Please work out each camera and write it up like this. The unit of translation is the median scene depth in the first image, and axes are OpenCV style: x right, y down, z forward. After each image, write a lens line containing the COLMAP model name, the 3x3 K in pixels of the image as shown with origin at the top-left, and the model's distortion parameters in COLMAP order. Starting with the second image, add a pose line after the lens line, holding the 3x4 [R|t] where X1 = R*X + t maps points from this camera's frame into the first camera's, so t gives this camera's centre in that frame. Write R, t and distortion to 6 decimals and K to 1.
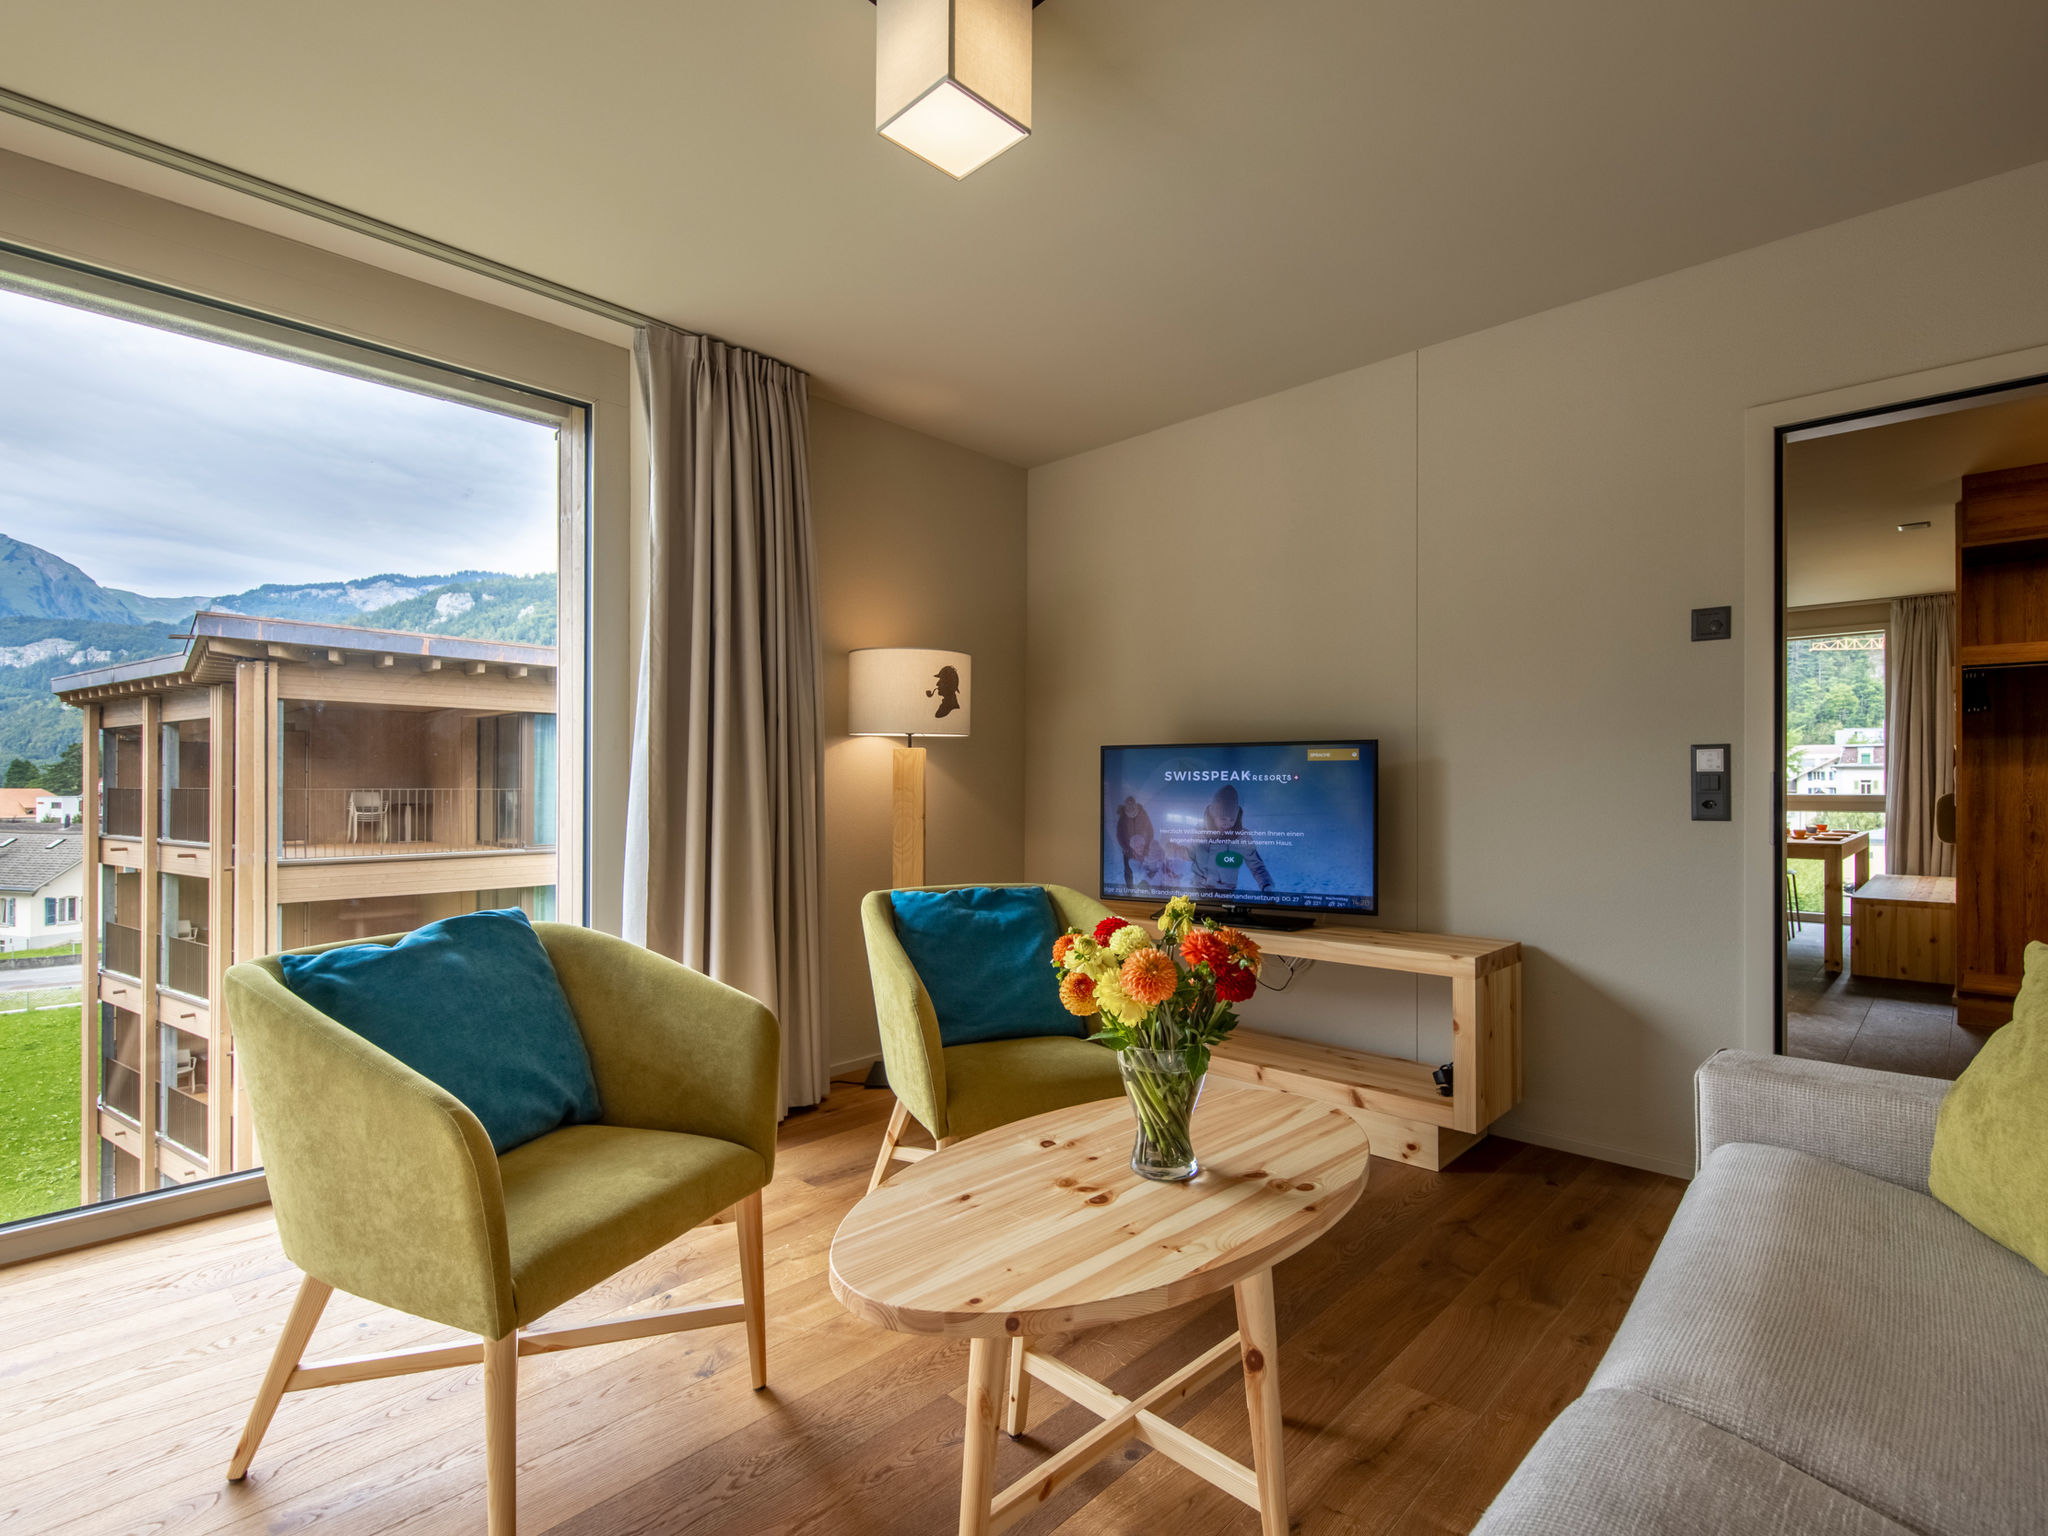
lens RADIAL K [[977.7, 0, 1026.8], [0, 977.7, 784.8], [0, 0, 1]] dist [0.017303, 0.000150]
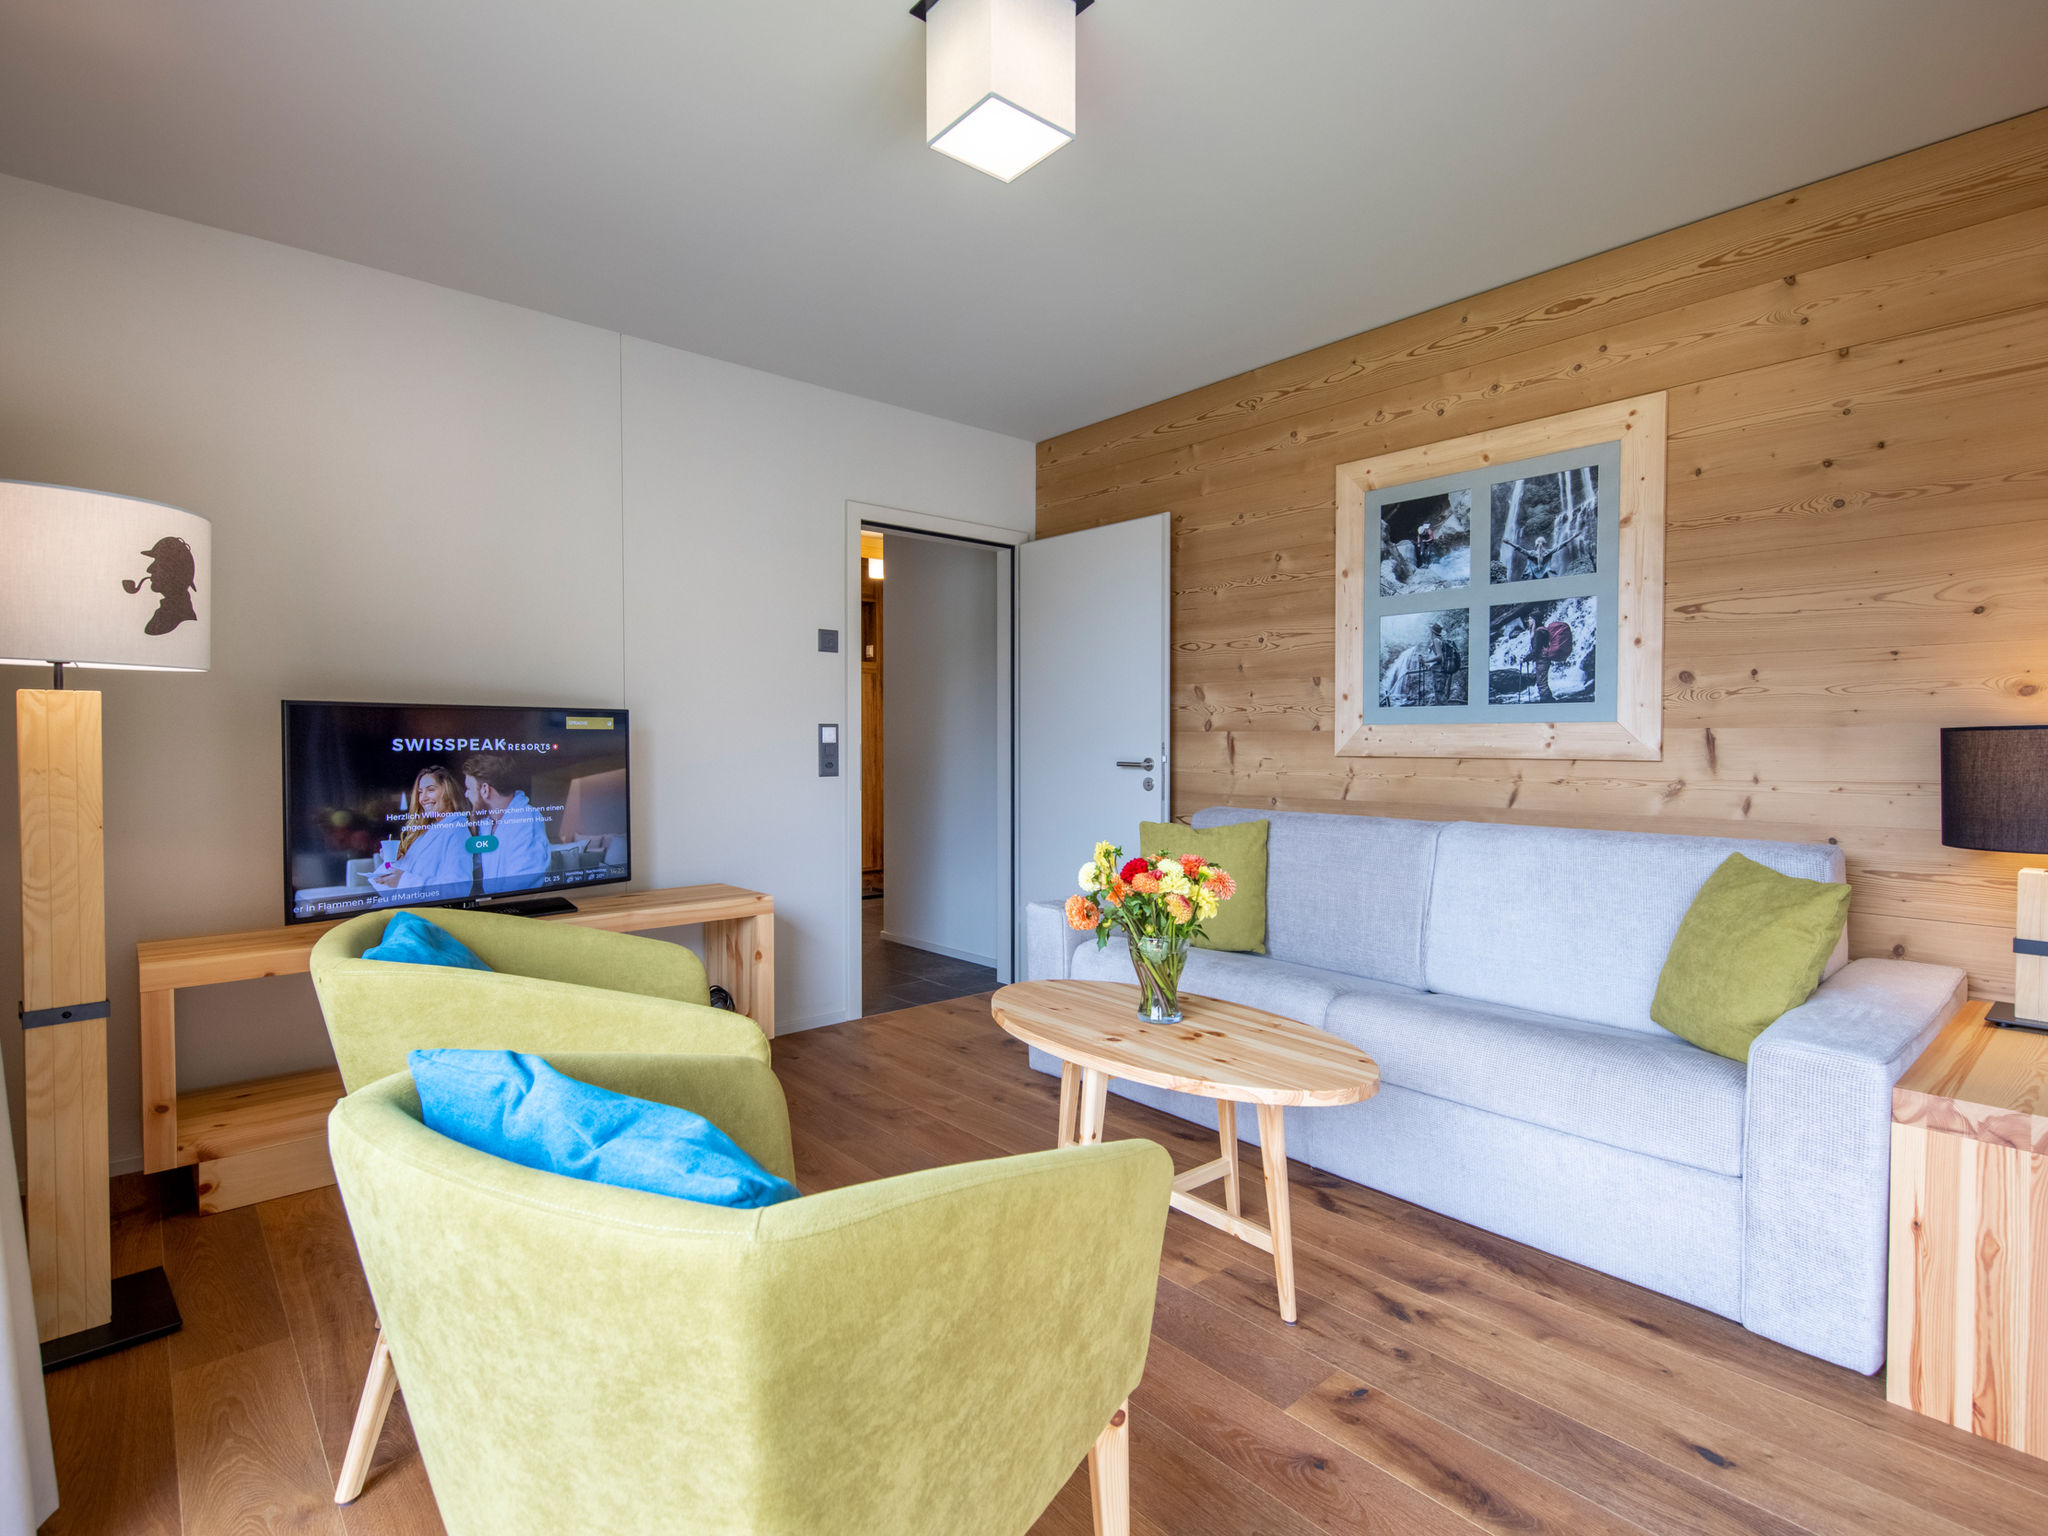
lens RADIAL K [[1029.3, 0, 1020.1], [0, 1029.3, 776.5], [0, 0, 1]] dist [0.001515, 0.000523]
pose [[0.069882, -0.029867, 0.997108, -0.783826], [-0.004023, 0.999535, 0.030221, -0.011877], [-0.997547, -0.006124, 0.069729, 0.610683]]
